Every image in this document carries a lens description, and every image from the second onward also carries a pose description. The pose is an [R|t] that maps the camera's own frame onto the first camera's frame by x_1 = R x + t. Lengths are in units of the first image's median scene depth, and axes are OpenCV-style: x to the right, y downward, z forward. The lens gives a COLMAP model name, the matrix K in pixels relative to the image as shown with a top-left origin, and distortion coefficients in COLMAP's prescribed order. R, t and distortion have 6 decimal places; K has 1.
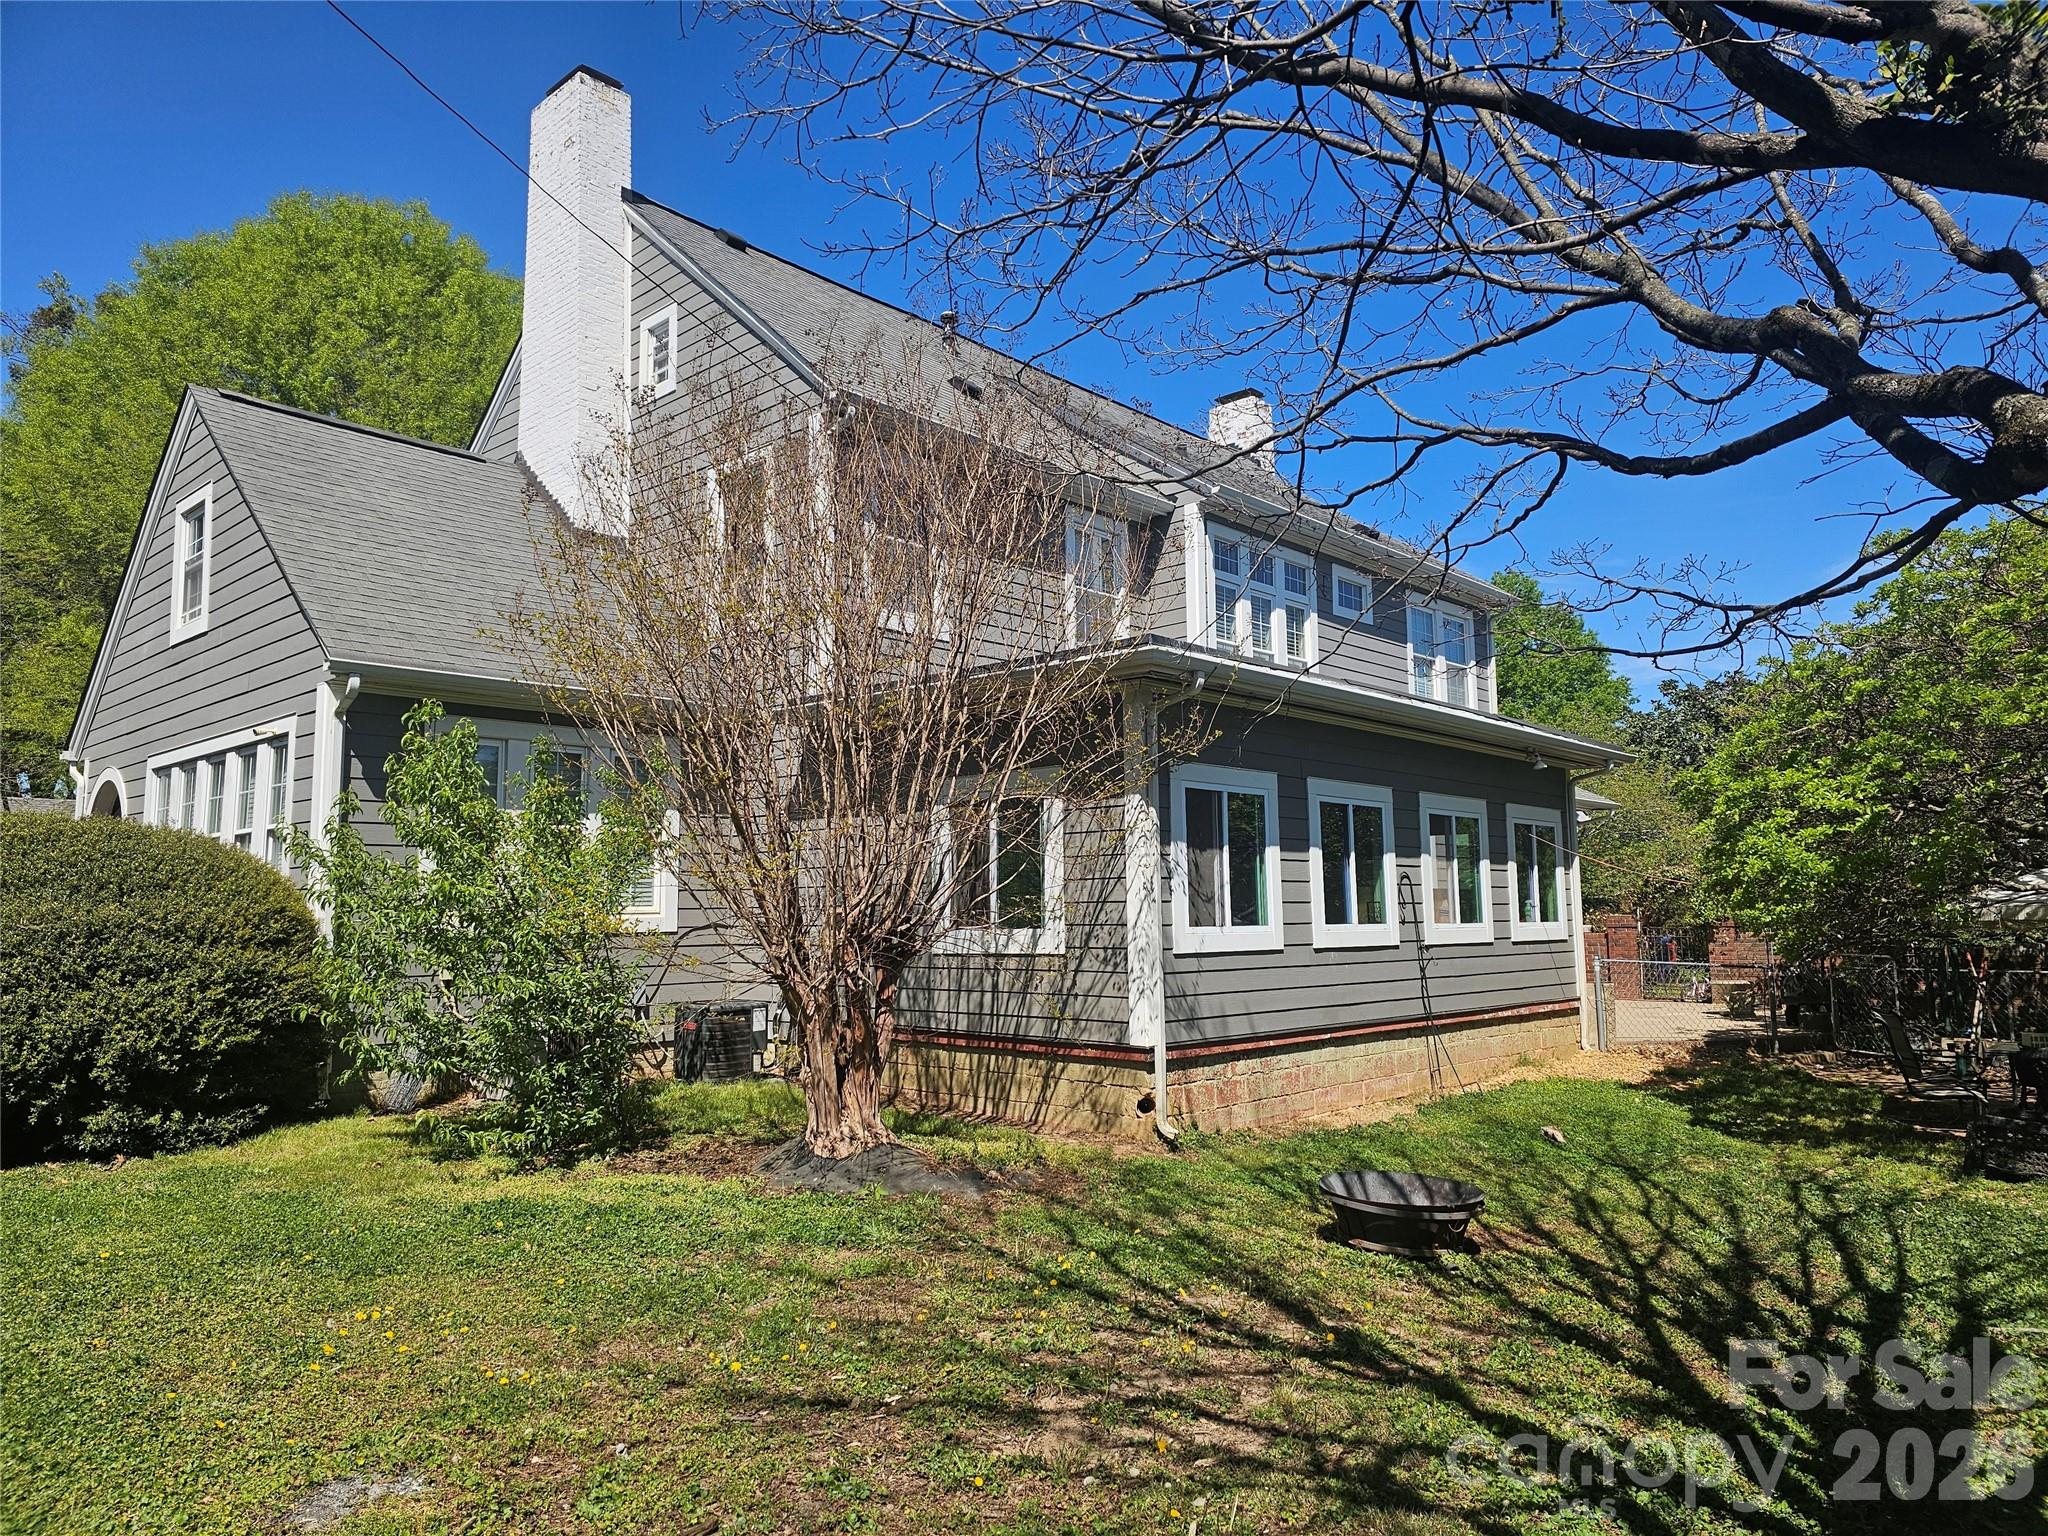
lens RADIAL K [[1383.8, 0, 1022.2], [0, 1383.8, 766.1], [0, 0, 1]] dist [0.046170, -0.033970]
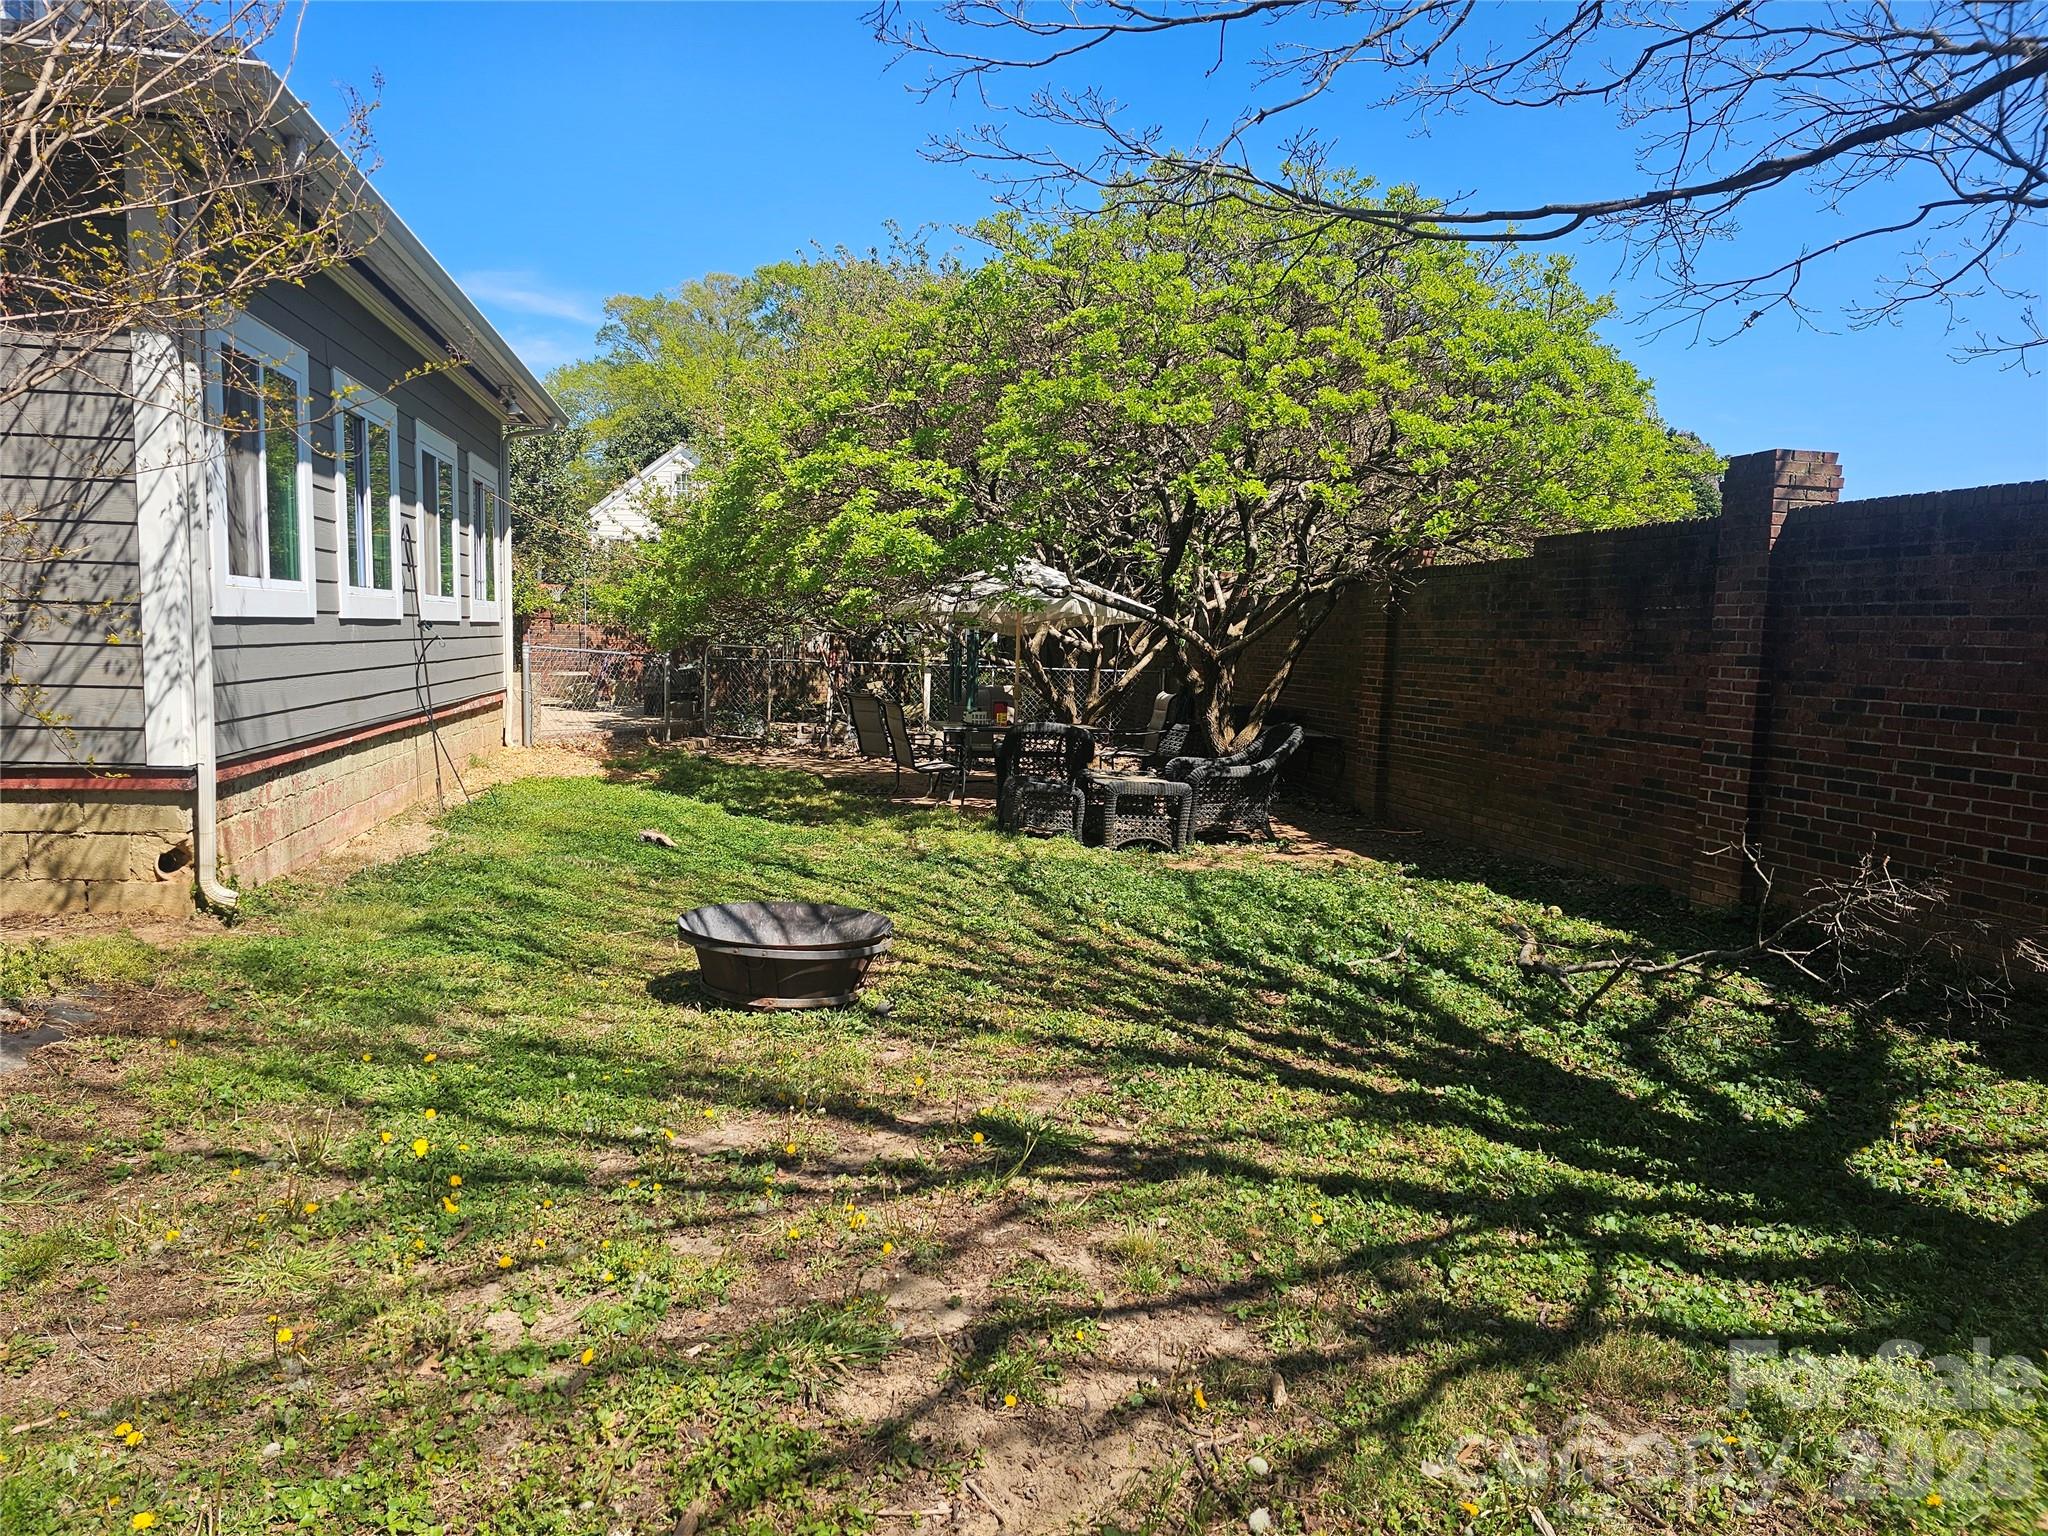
lens RADIAL K [[1383.8, 0, 1020.4], [0, 1383.8, 765.9], [0, 0, 1]] dist [0.046170, -0.033970]
pose [[0.591754, -0.054105, 0.804301, -0.186087], [-0.116724, 0.981479, 0.151902, 0.065999], [-0.797623, -0.183770, 0.574479, 0.353507]]
